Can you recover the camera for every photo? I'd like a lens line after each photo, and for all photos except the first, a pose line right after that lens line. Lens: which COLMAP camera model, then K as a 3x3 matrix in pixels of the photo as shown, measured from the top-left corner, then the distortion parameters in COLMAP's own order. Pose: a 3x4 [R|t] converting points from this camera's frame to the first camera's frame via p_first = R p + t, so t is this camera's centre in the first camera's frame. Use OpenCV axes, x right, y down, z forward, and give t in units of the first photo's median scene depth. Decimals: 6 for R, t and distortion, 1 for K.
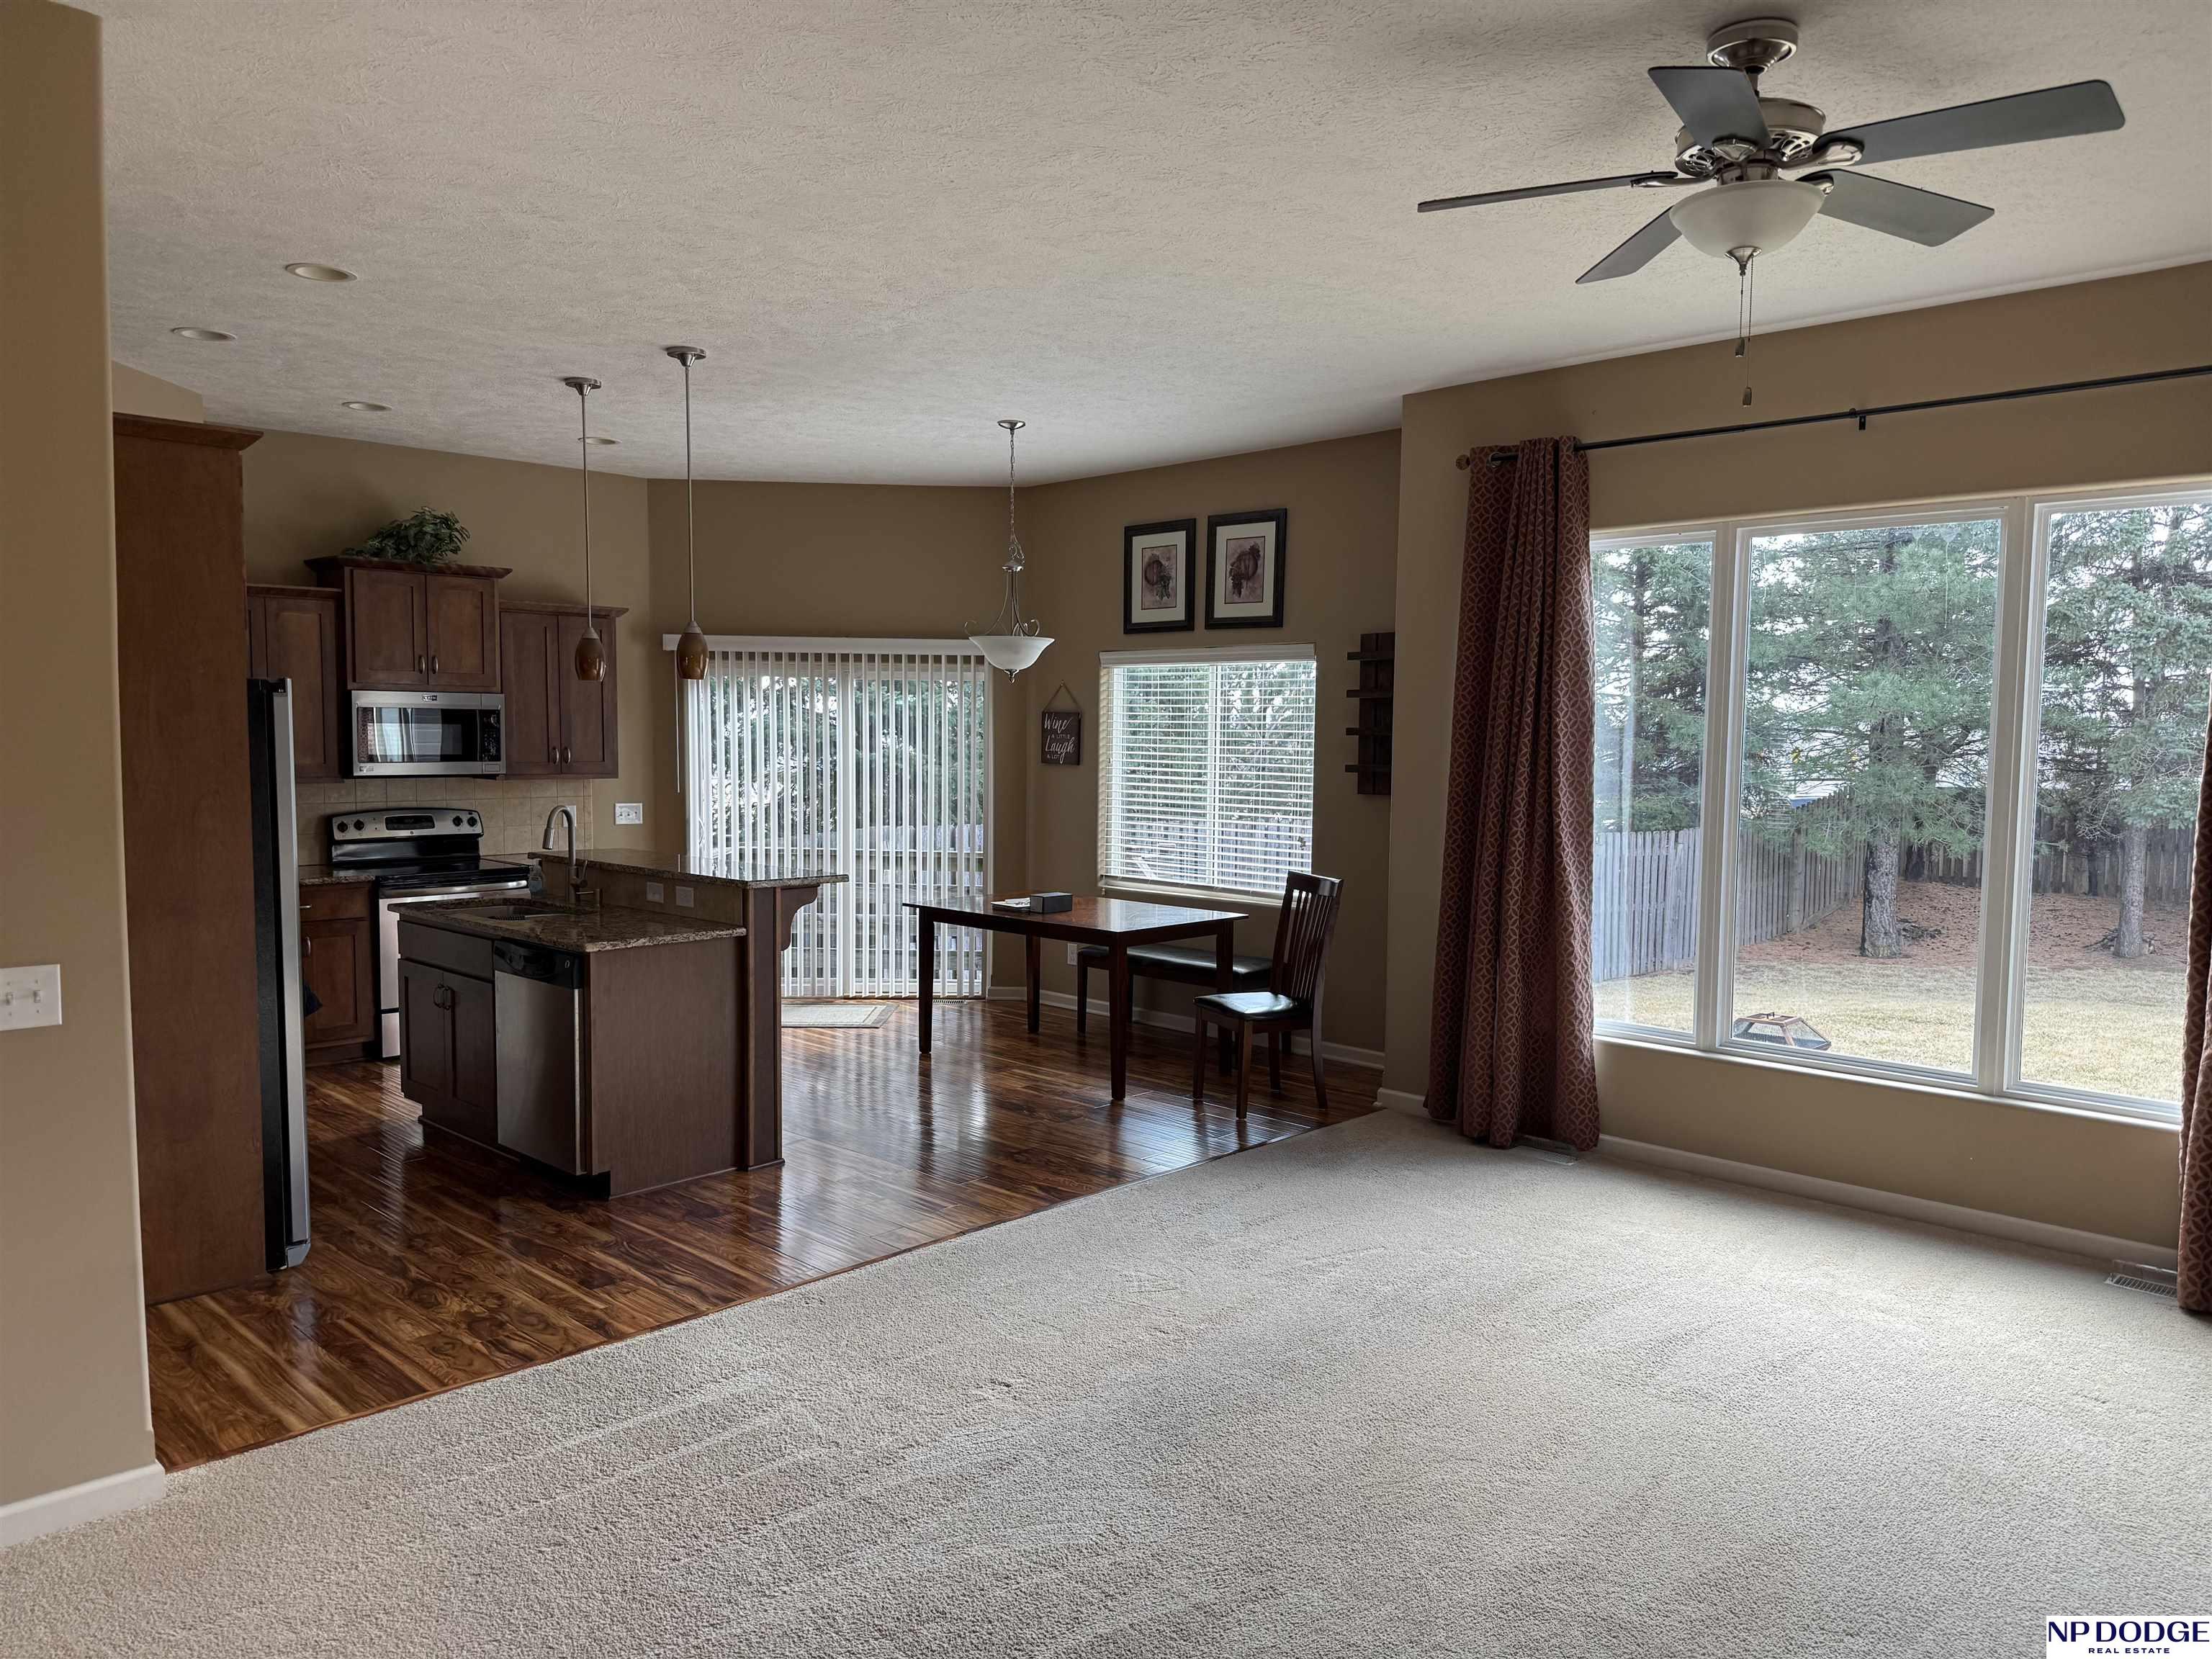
lens RADIAL K [[1549.8, 0, 1097.7], [0, 1549.8, 846.8], [0, 0, 1]] dist [-0.003974, -0.009102]
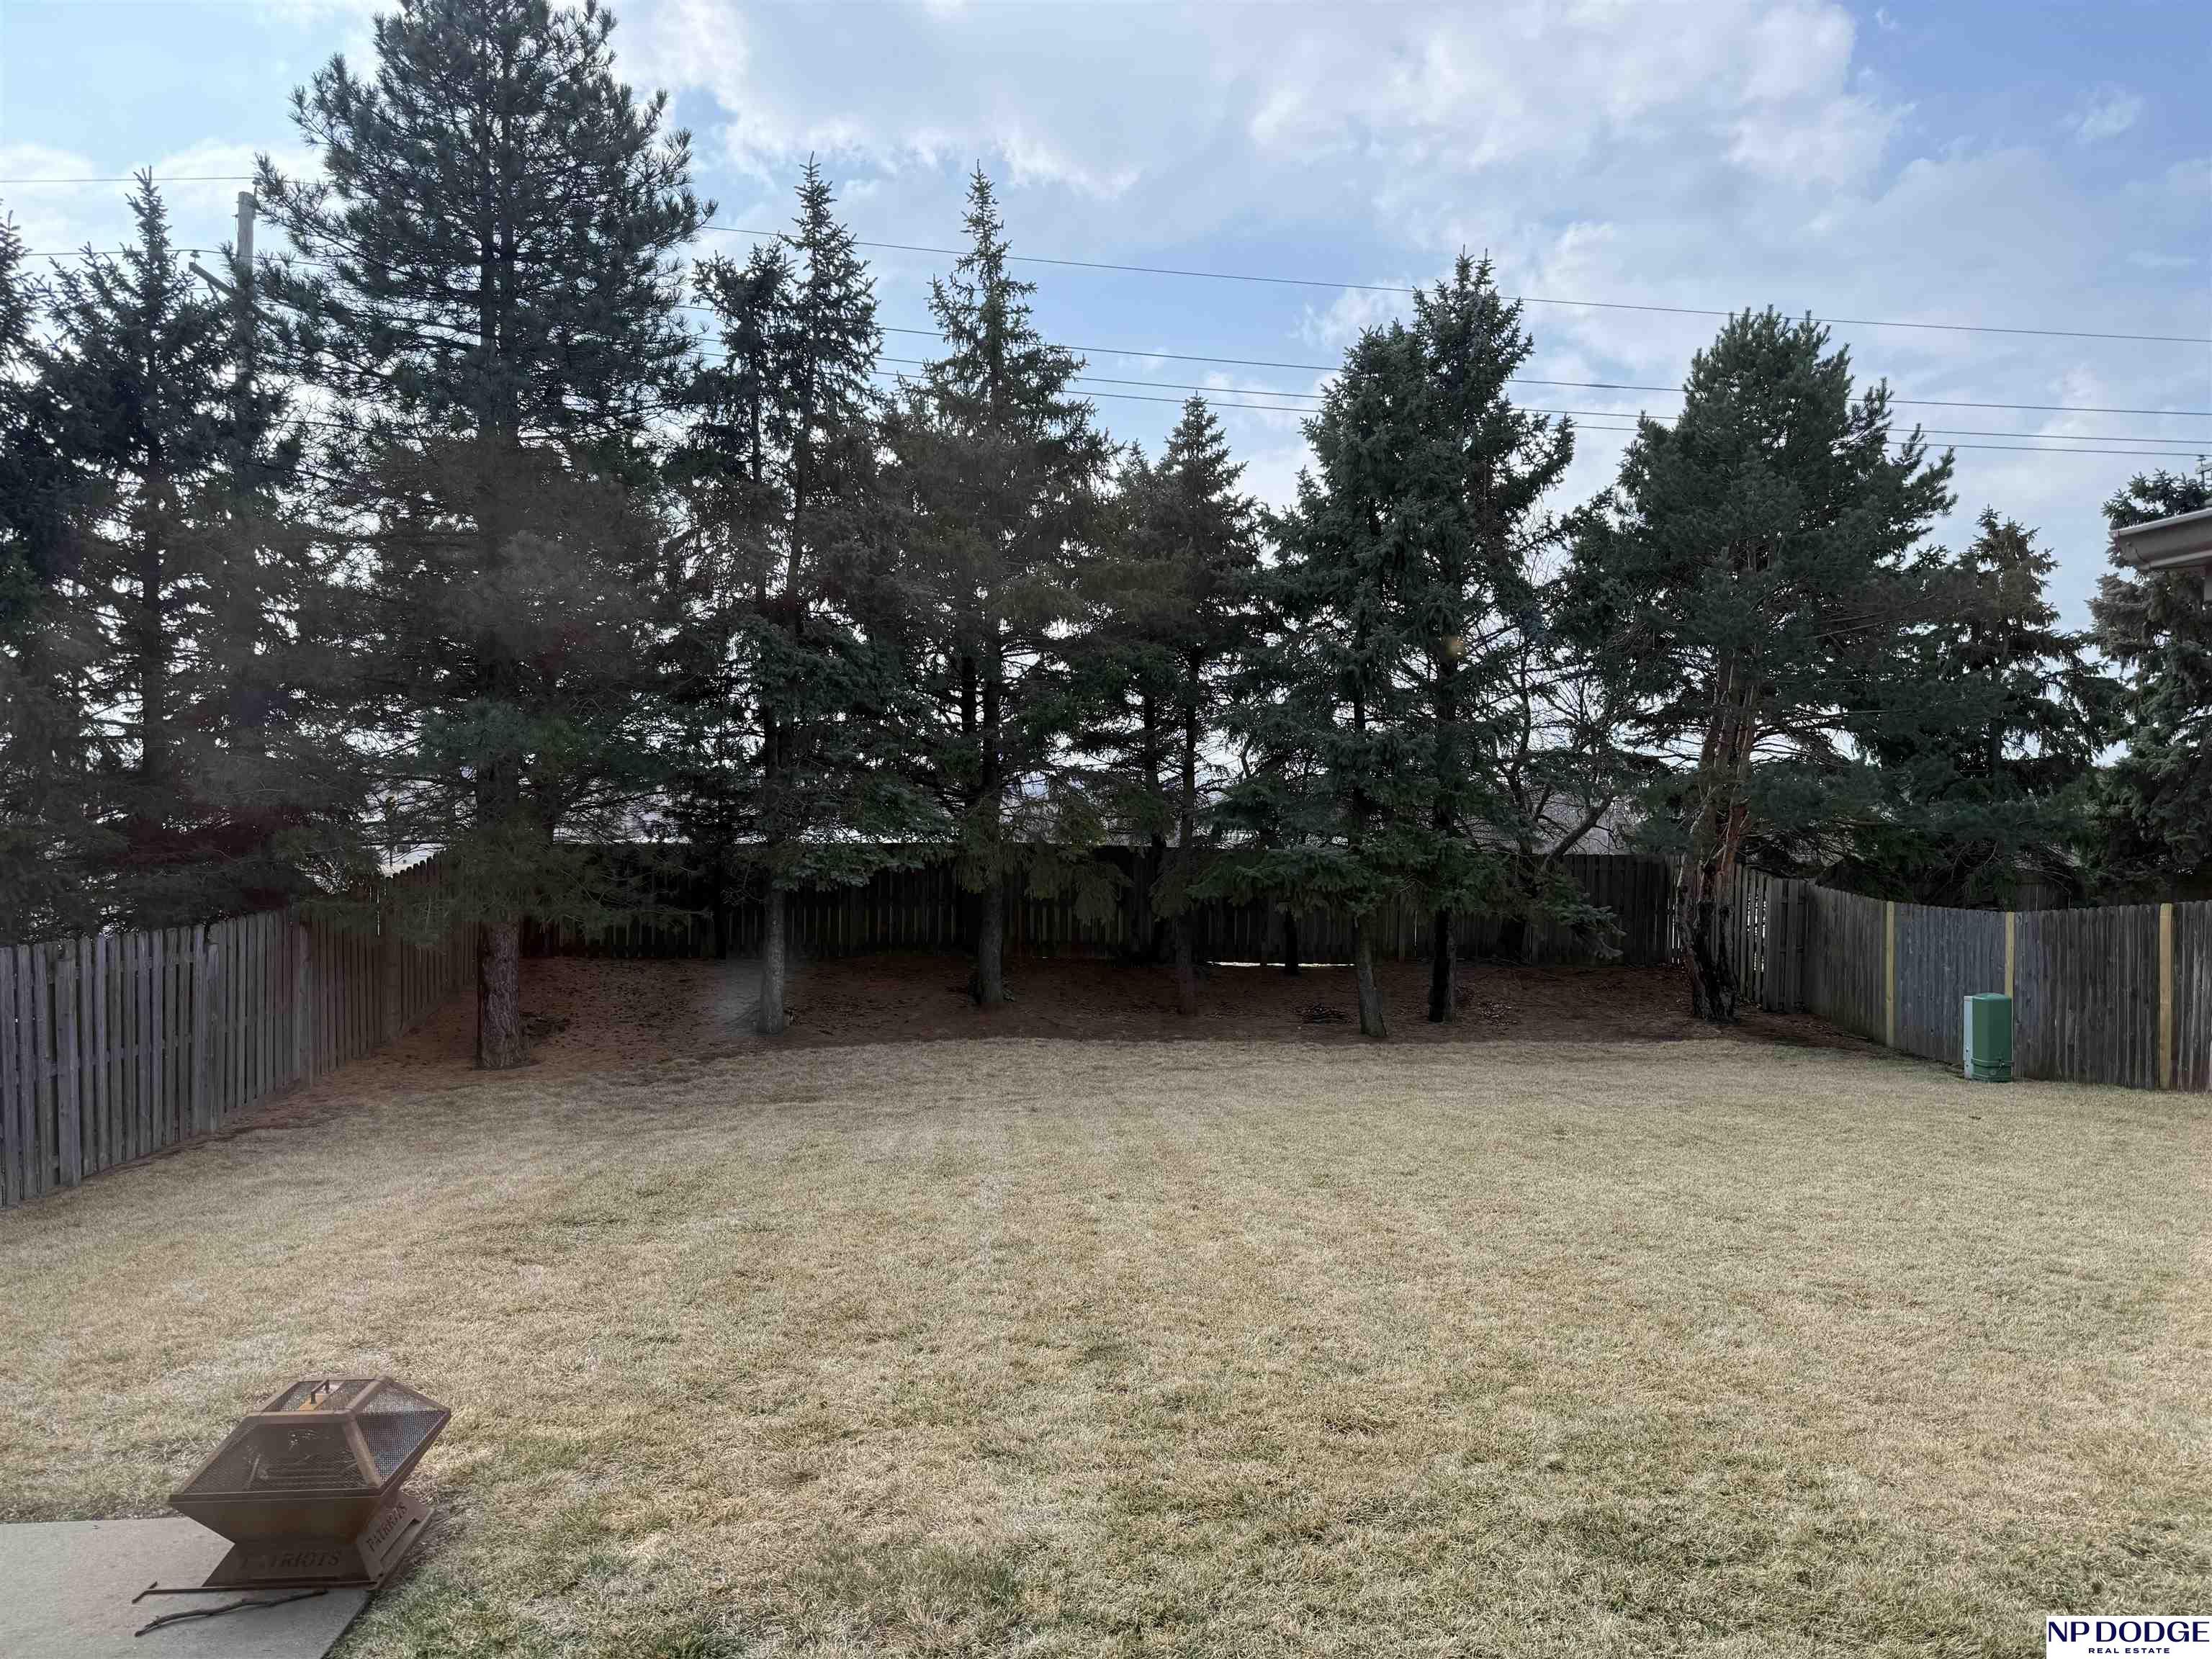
lens RADIAL K [[1549.8, 0, 1106.6], [0, 1549.8, 838.0], [0, 0, 1]] dist [-0.003974, -0.009102]
pose [[0.659459, -0.021902, 0.751421, 0.118994], [0.049438, 0.998675, -0.014279, -0.017757], [-0.750113, 0.046565, 0.659668, 0.242990]]
